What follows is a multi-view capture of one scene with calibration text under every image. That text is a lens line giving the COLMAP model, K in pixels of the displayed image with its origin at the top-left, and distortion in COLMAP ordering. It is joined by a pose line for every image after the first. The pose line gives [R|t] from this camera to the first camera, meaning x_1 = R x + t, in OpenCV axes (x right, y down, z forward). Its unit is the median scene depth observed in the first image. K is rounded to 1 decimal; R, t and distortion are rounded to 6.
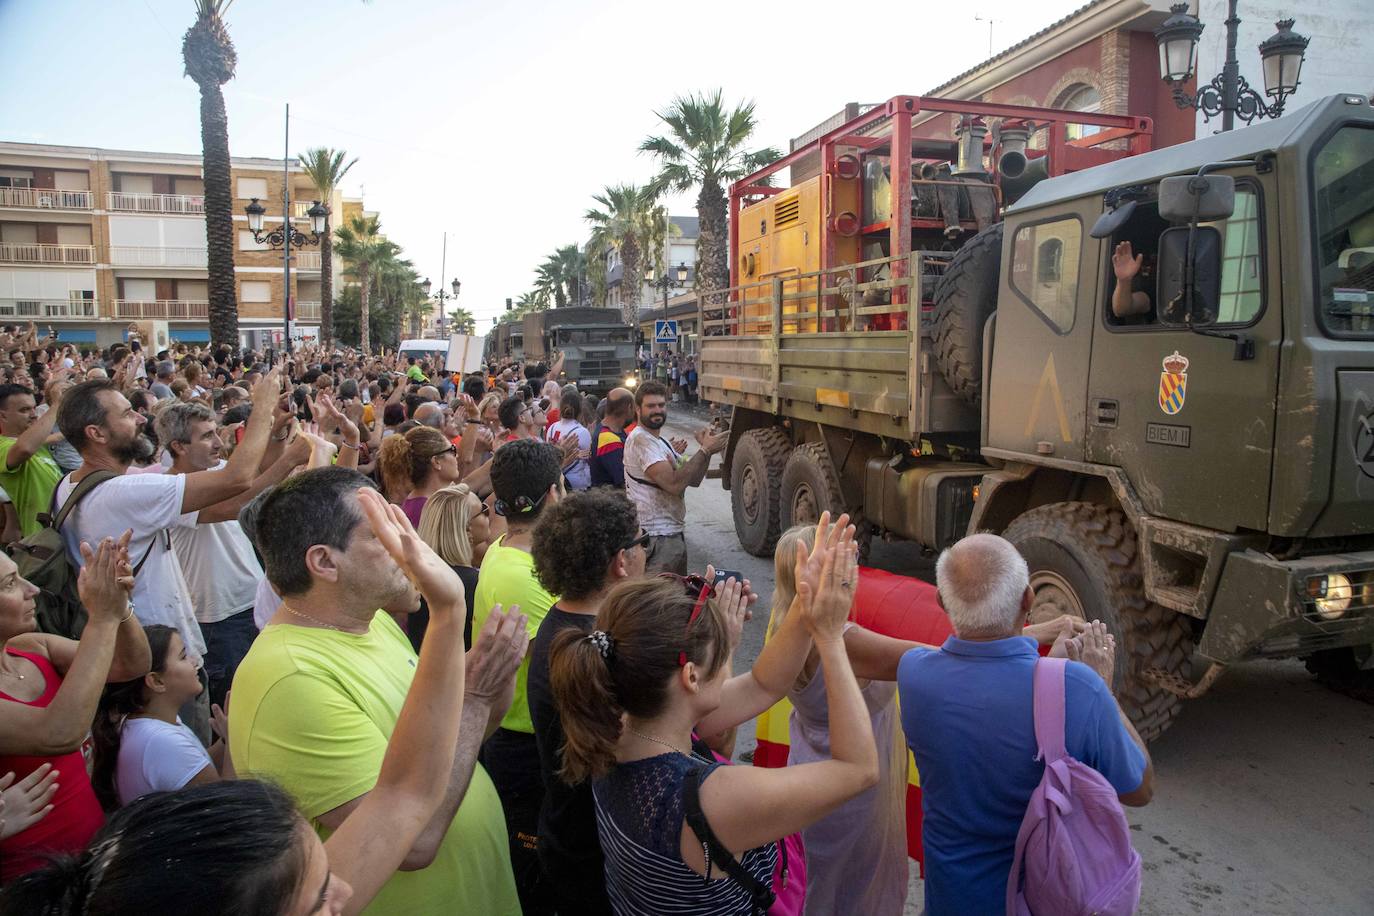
lens RADIAL K [[892.8, 0, 688.7], [0, 892.8, 454.8], [0, 0, 1]] dist [-0.095640, 0.042695]
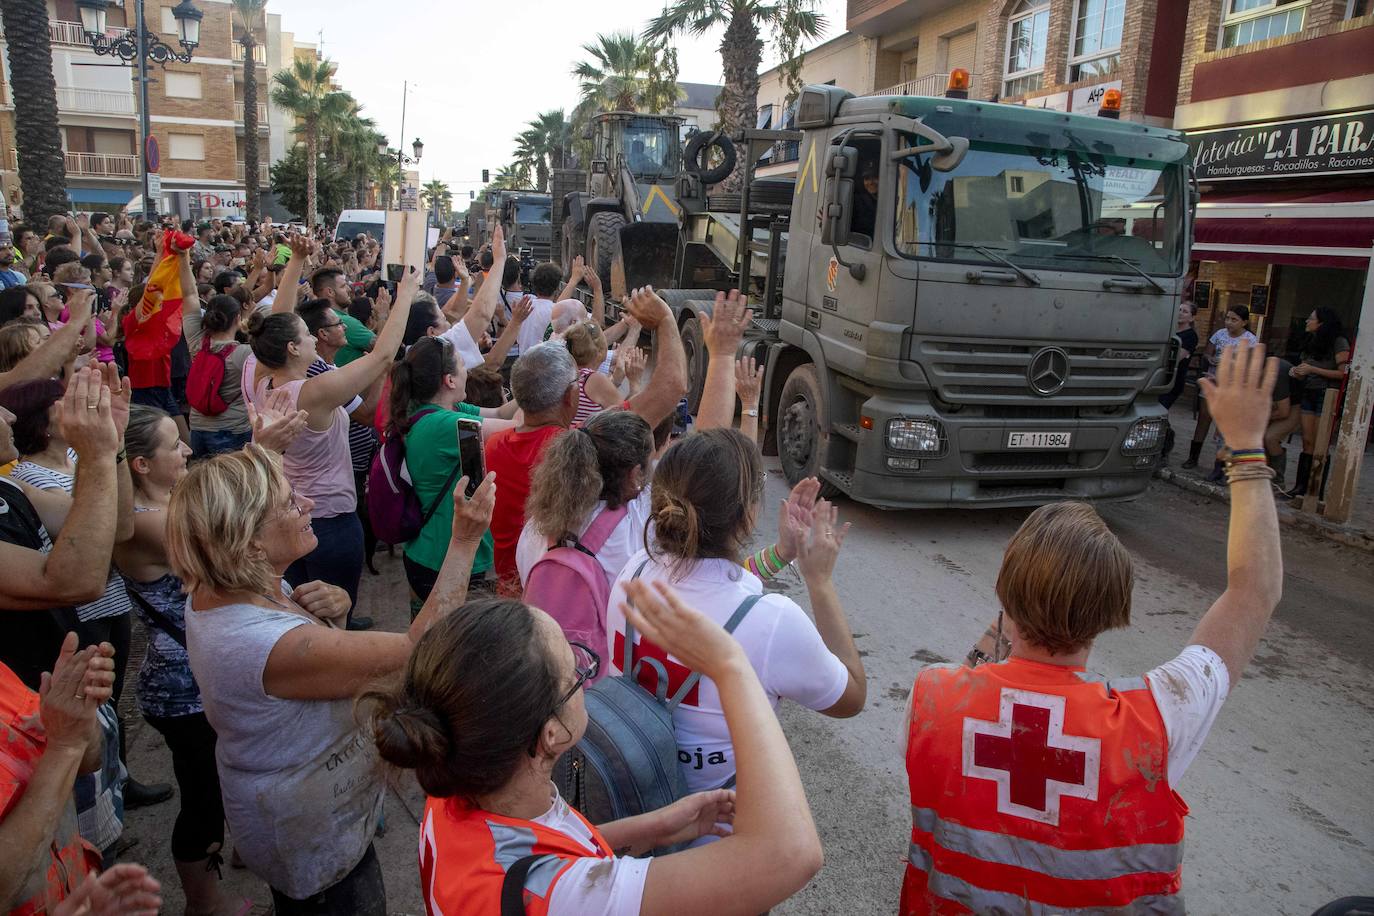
lens RADIAL K [[892.8, 0, 693.7], [0, 892.8, 445.1], [0, 0, 1]] dist [-0.095640, 0.042695]
pose [[0.998821, 0.035996, 0.032560, -0.016226], [-0.039512, 0.992613, 0.114712, -0.014382], [-0.028190, -0.115863, 0.992865, 0.119133]]
